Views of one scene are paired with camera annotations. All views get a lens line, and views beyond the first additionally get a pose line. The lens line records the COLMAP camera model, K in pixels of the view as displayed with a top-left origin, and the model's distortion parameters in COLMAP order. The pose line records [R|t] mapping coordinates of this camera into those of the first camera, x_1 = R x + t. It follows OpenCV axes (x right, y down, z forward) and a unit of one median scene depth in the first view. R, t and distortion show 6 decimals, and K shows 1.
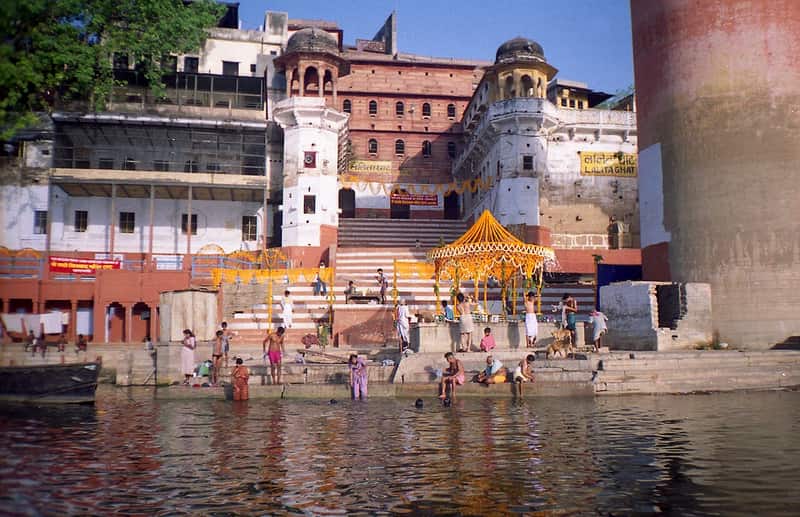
lens RADIAL K [[605.0, 0, 432.4], [0, 605.0, 272.4], [0, 0, 1]] dist [-0.002558, -0.000618]
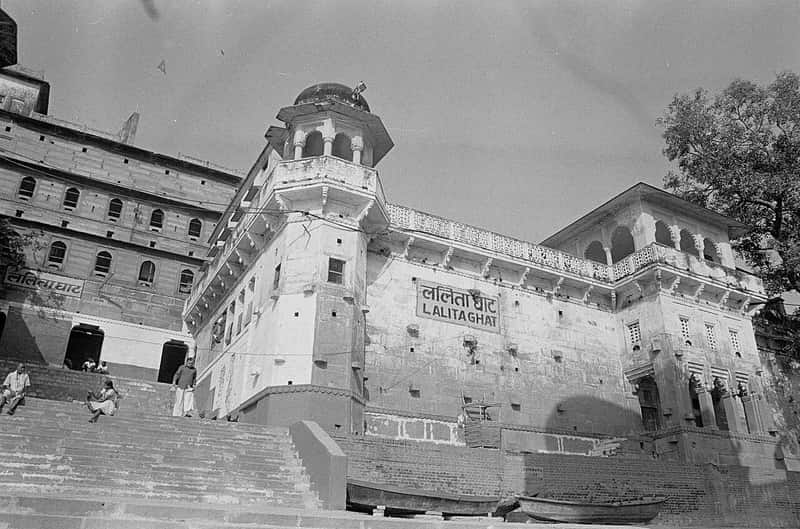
lens RADIAL K [[656.0, 0, 401.8], [0, 656.0, 306.6], [0, 0, 1]] dist [-0.078939, 0.011236]
pose [[0.927342, 0.157988, 0.339228, 0.019816], [-0.061929, 0.958801, -0.277246, 0.004519], [-0.369054, 0.236094, 0.898921, 0.444802]]
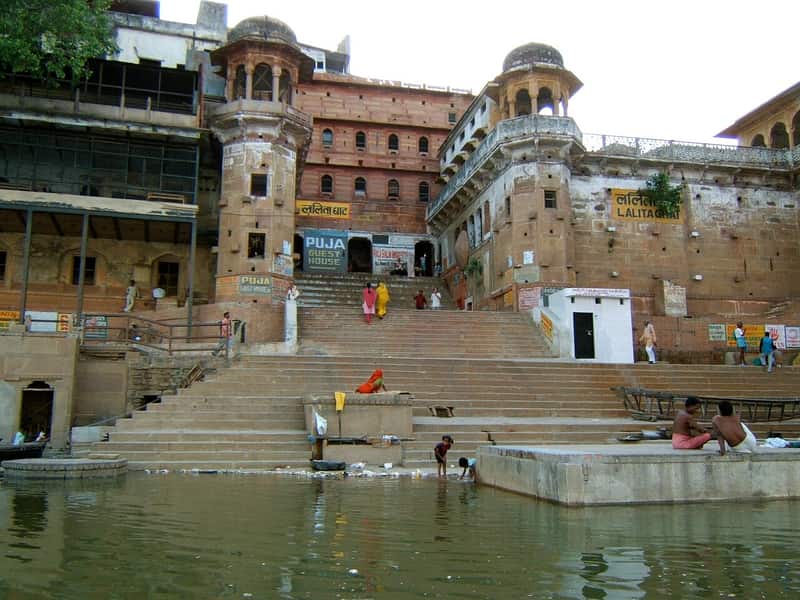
lens RADIAL K [[678.7, 0, 411.1], [0, 678.7, 298.5], [0, 0, 1]] dist [-0.086354, 0.267633]
pose [[0.997658, 0.020415, 0.065286, -0.063345], [-0.015906, 0.997500, -0.068850, 0.001998], [-0.066528, 0.067650, 0.995489, 0.173779]]
